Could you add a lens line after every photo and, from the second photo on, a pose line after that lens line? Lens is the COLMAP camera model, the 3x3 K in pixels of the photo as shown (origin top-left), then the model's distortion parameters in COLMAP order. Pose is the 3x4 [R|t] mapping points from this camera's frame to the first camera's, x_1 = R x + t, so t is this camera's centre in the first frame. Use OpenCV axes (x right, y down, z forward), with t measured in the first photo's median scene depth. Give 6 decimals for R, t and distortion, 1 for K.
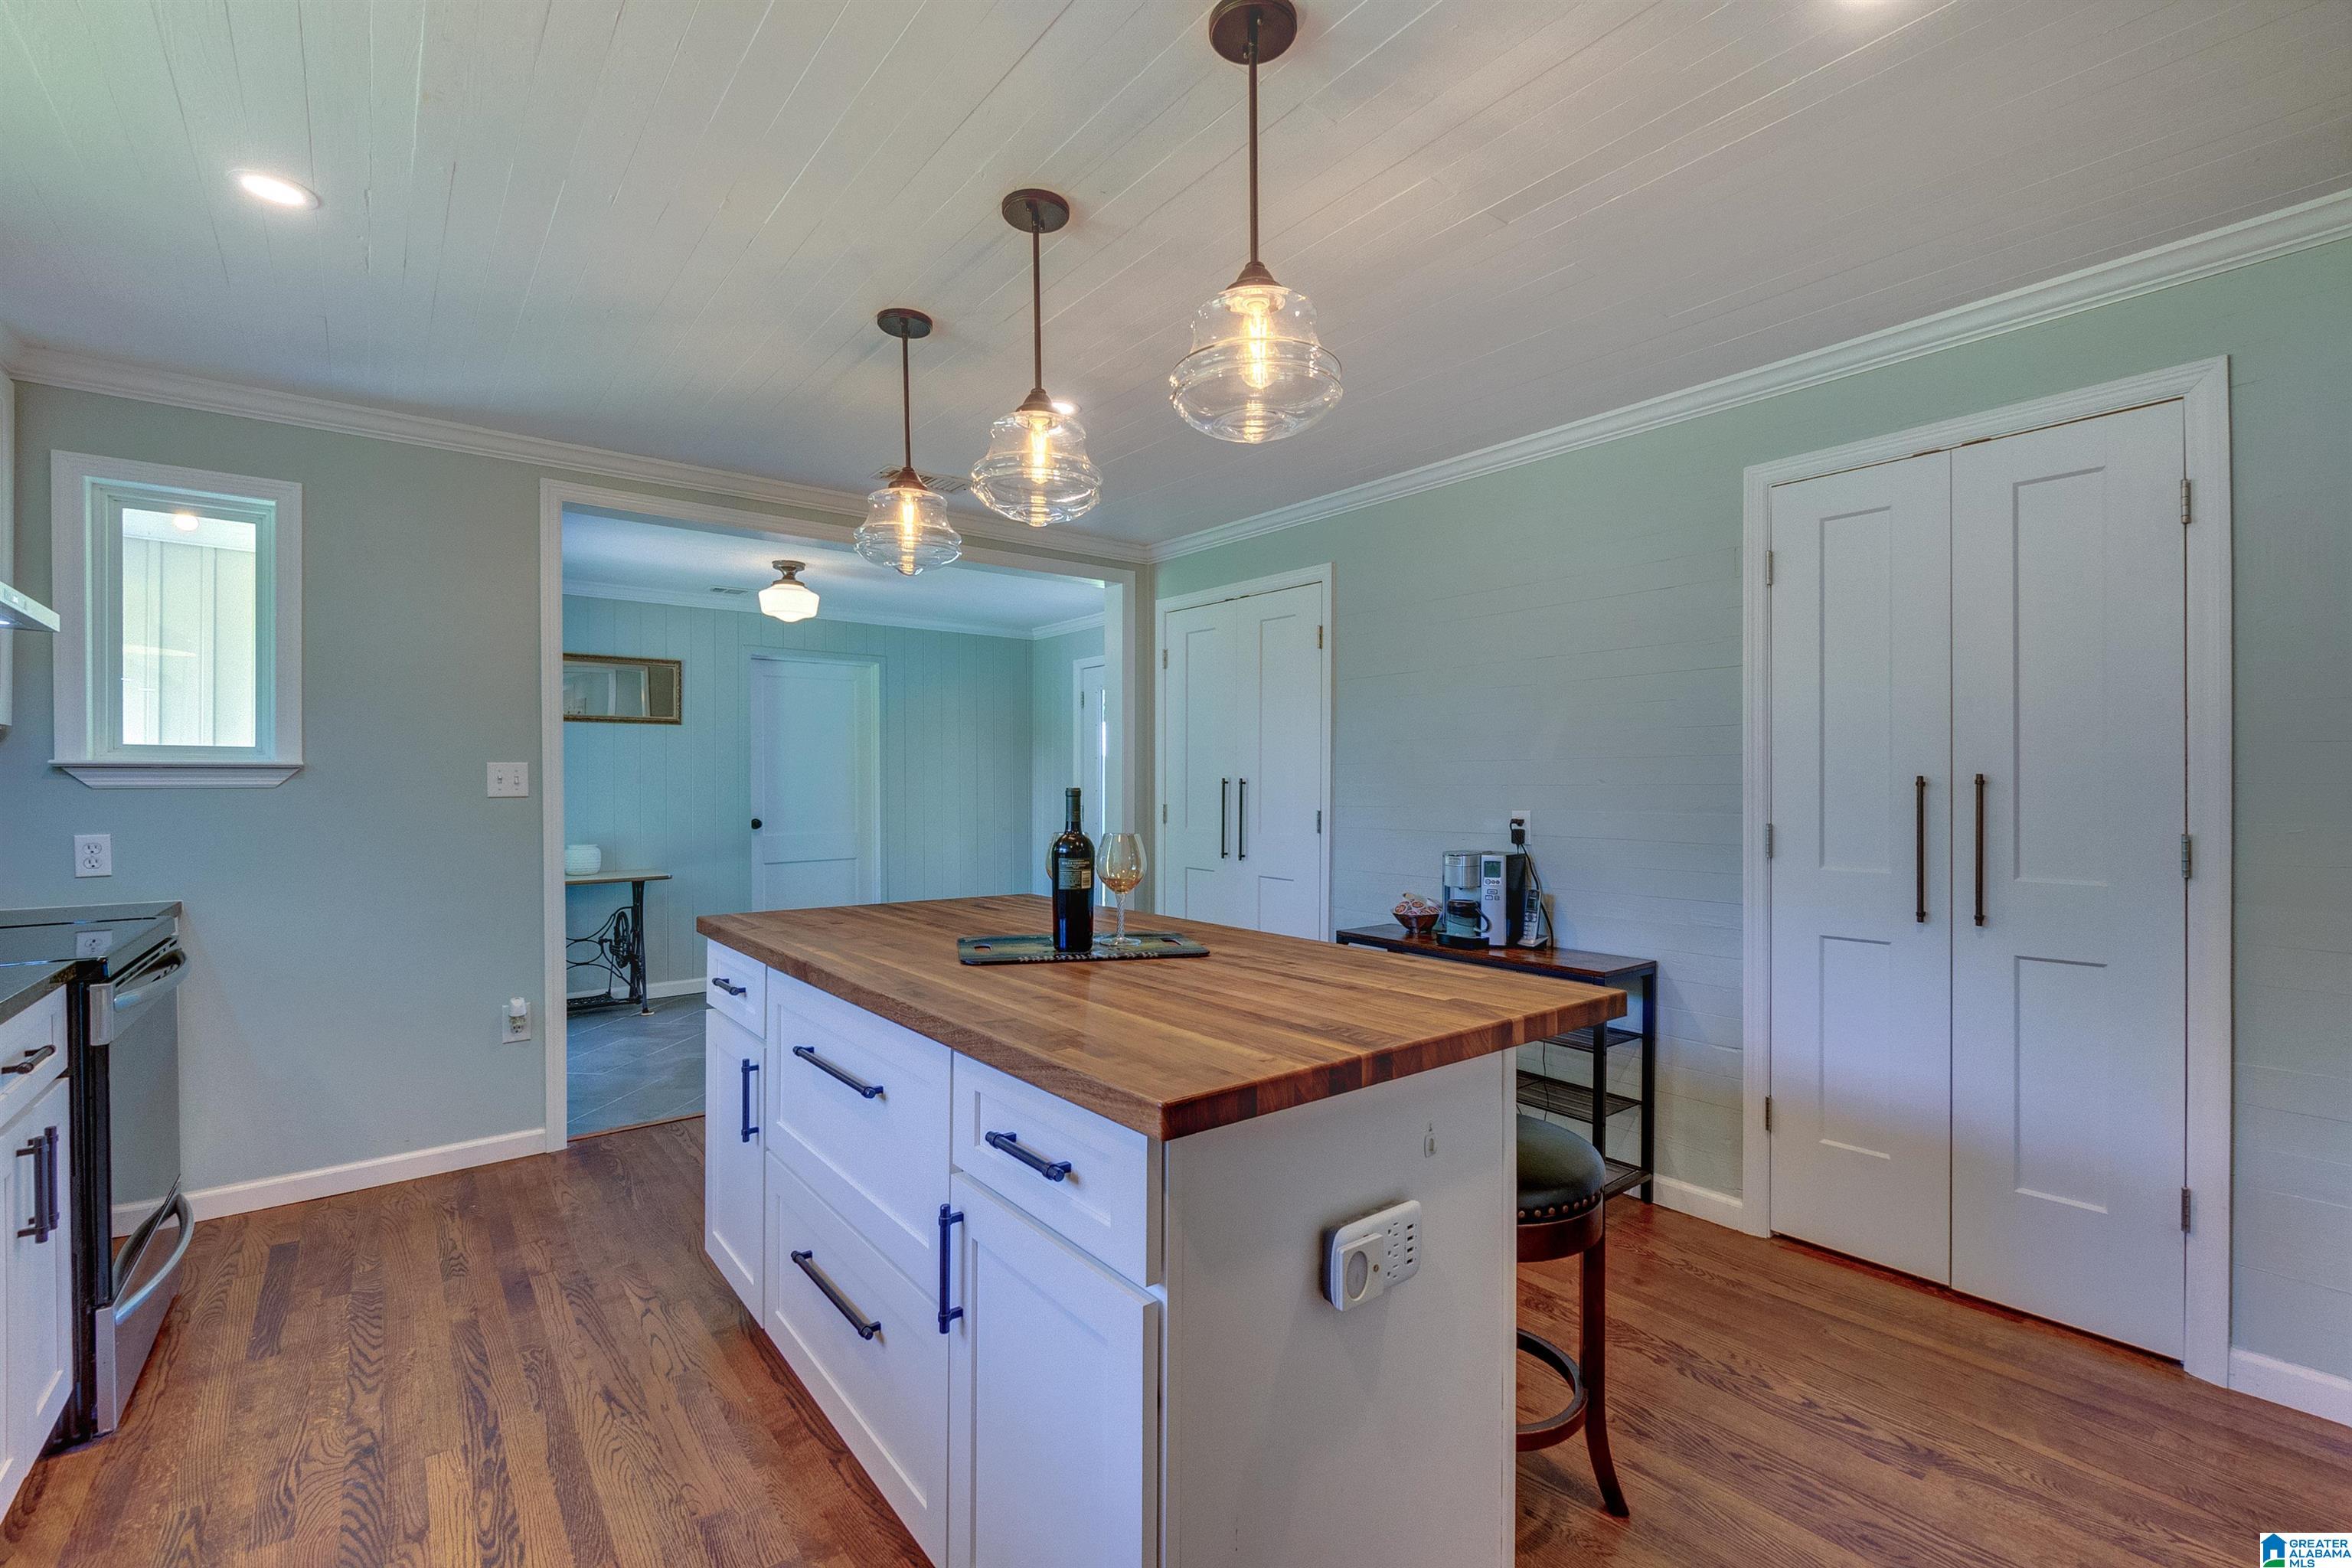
lens RADIAL K [[1017.1, 0, 1167.4], [0, 1017.1, 775.9], [0, 0, 1]] dist [-0.000910, -0.000591]
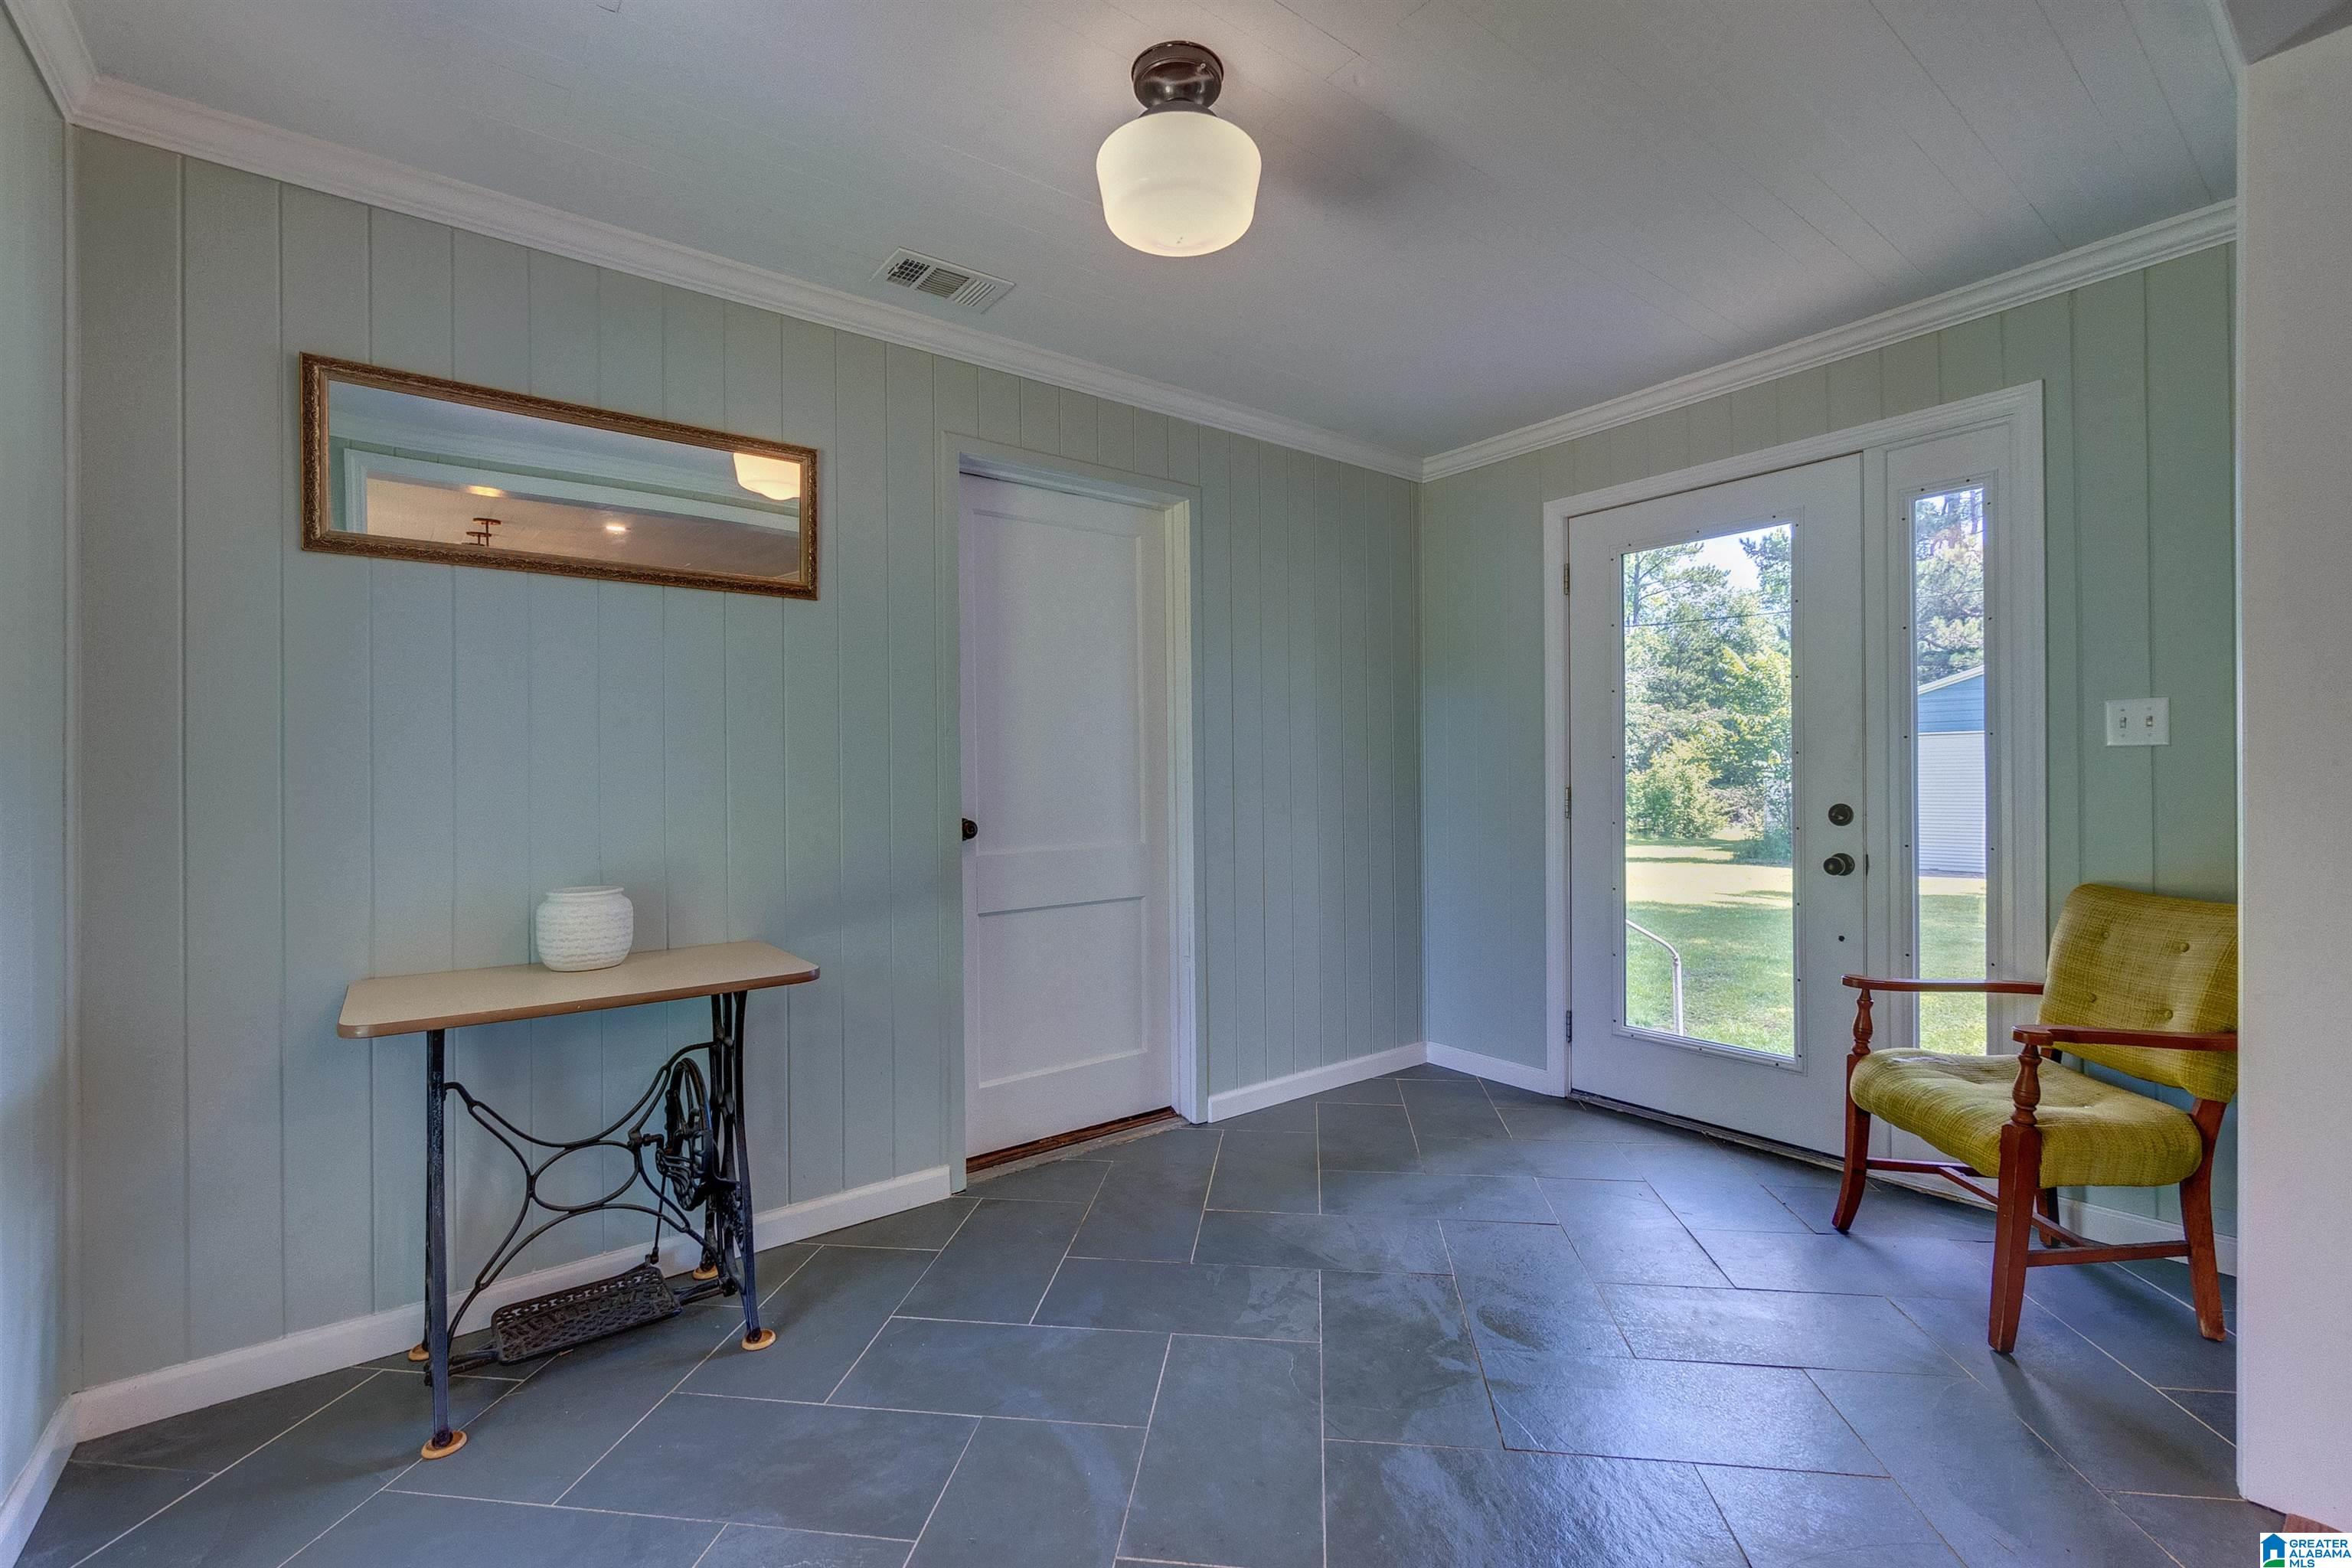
lens RADIAL K [[1017.1, 0, 1174.5], [0, 1017.1, 774.4], [0, 0, 1]] dist [-0.000910, -0.000591]
pose [[0.999732, -0.007621, -0.021880, -0.338729], [0.007817, 0.999930, 0.008858, 0.021694], [0.021811, -0.009027, 0.999721, 0.613201]]
